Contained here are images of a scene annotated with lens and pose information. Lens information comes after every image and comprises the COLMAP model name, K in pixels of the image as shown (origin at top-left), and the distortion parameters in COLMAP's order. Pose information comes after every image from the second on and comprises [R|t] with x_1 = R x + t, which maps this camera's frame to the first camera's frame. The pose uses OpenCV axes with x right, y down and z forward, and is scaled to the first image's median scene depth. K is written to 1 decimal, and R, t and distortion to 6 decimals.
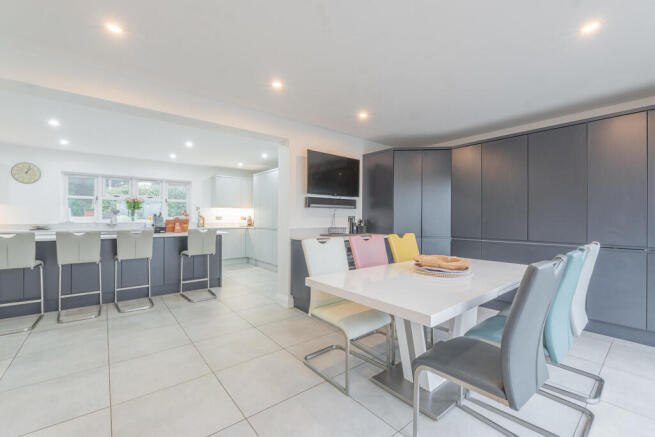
lens RADIAL K [[275.9, 0, 327.5], [0, 275.9, 218.5], [0, 0, 1]] dist [-0.008366, -0.000053]
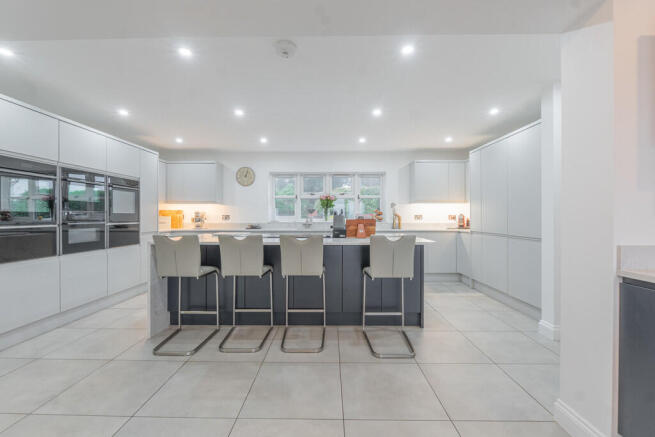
lens RADIAL K [[275.9, 0, 327.5], [0, 275.9, 218.5], [0, 0, 1]] dist [-0.008366, -0.000053]
pose [[0.769523, -0.000119, -0.638619, -0.140172], [0.001320, 0.999998, 0.001405, 0.001151], [0.638618, -0.001924, 0.769522, 0.349458]]
